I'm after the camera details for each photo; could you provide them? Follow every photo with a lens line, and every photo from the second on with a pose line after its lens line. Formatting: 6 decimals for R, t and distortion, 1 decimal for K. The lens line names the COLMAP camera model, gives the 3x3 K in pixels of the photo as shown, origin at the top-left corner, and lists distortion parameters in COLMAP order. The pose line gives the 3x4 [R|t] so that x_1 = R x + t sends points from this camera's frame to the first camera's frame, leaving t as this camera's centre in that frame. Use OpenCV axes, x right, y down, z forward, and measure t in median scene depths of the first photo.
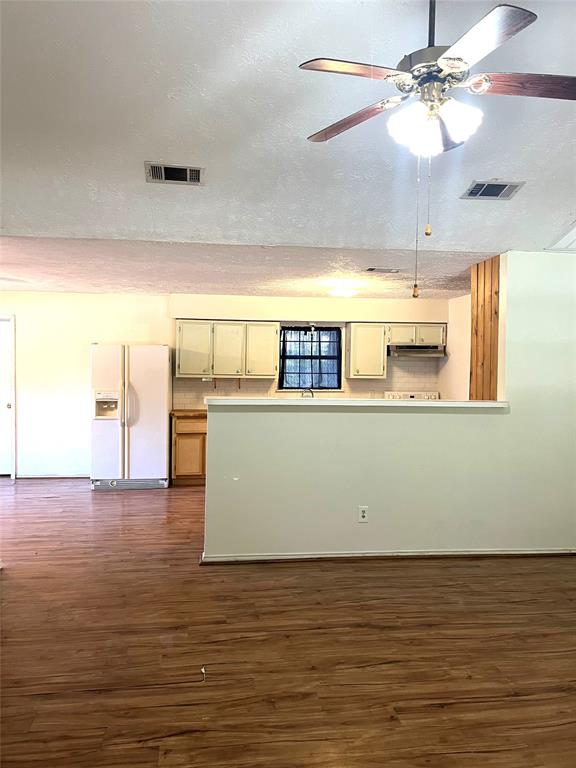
lens RADIAL K [[584.4, 0, 280.1], [0, 584.4, 382.2], [0, 0, 1]] dist [0.032248, -0.039316]
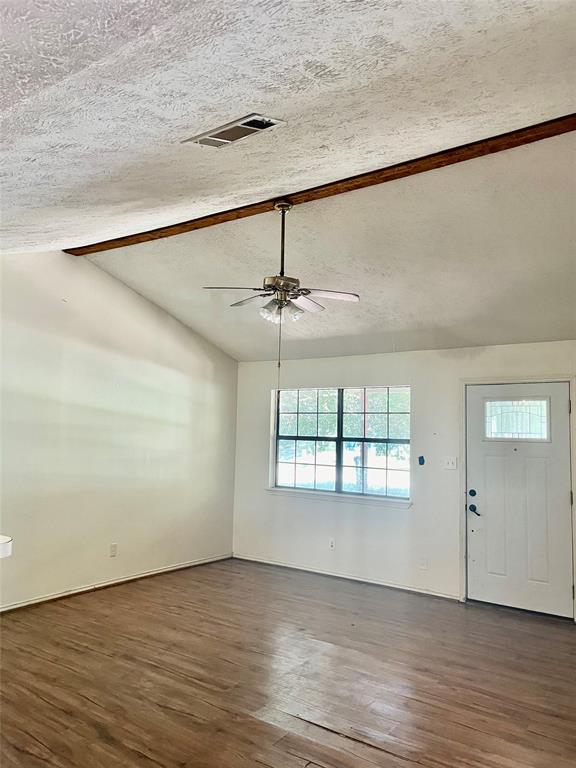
lens RADIAL K [[584.4, 0, 287.0], [0, 584.4, 377.1], [0, 0, 1]] dist [0.032248, -0.039316]
pose [[-0.722476, 0.028823, 0.690795, -0.296511], [-0.004645, 0.998906, -0.046537, -0.036214], [-0.691381, -0.036831, -0.721551, 0.650562]]
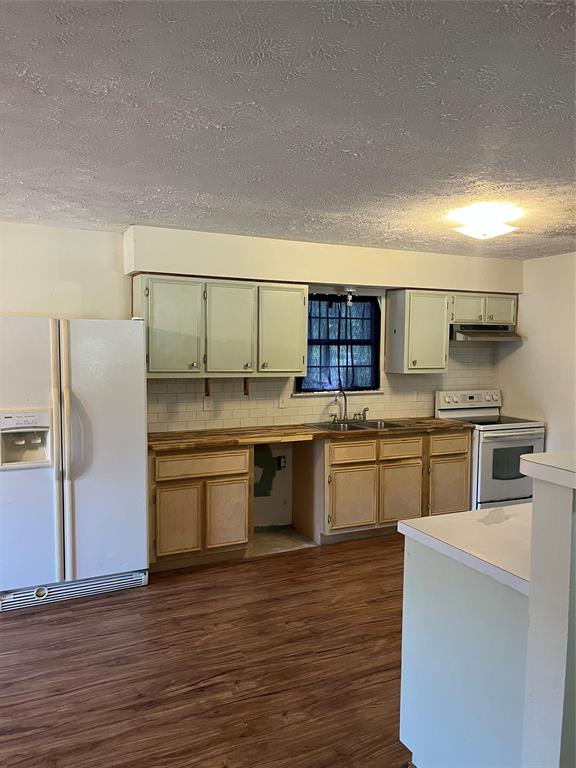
lens RADIAL K [[584.4, 0, 290.8], [0, 584.4, 387.6], [0, 0, 1]] dist [0.032248, -0.039316]
pose [[0.950223, -0.026076, 0.310477, -0.215443], [0.015688, 0.999232, 0.035909, -0.017500], [-0.311175, -0.029251, 0.949903, 0.422481]]
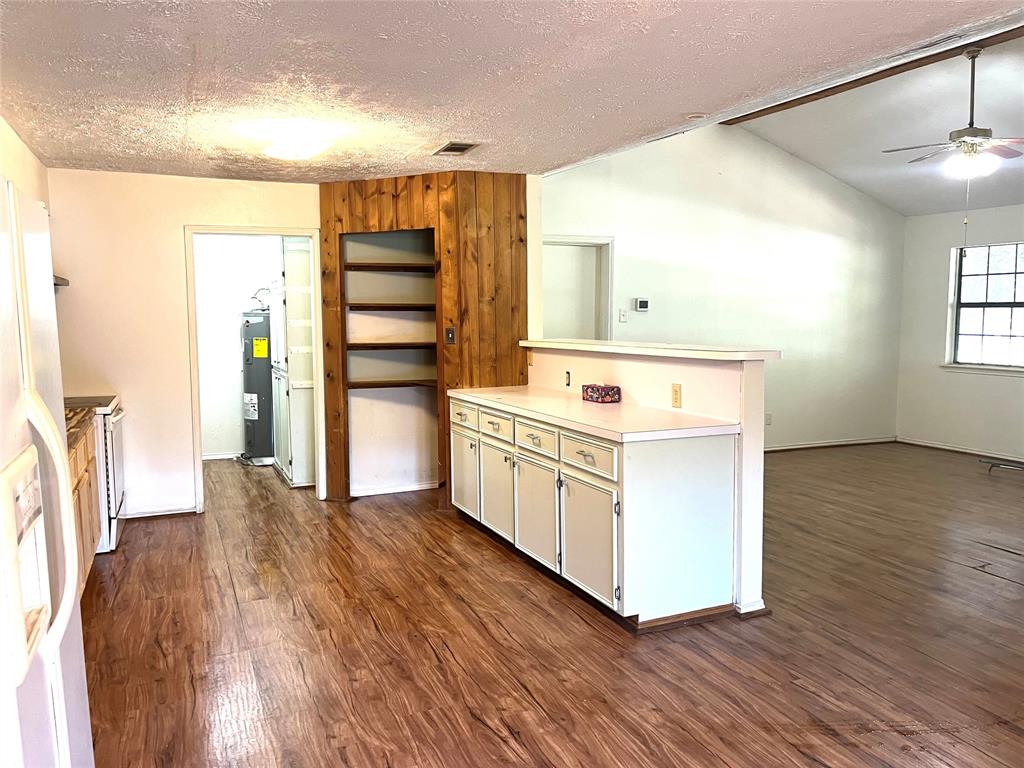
lens RADIAL K [[779.2, 0, 509.4], [0, 779.2, 382.2], [0, 0, 1]] dist [0.032248, -0.039316]
pose [[-0.276244, -0.099934, 0.955878, -0.485264], [0.040010, 0.992521, 0.115328, -0.026514], [-0.960254, 0.070103, -0.270180, 0.851640]]
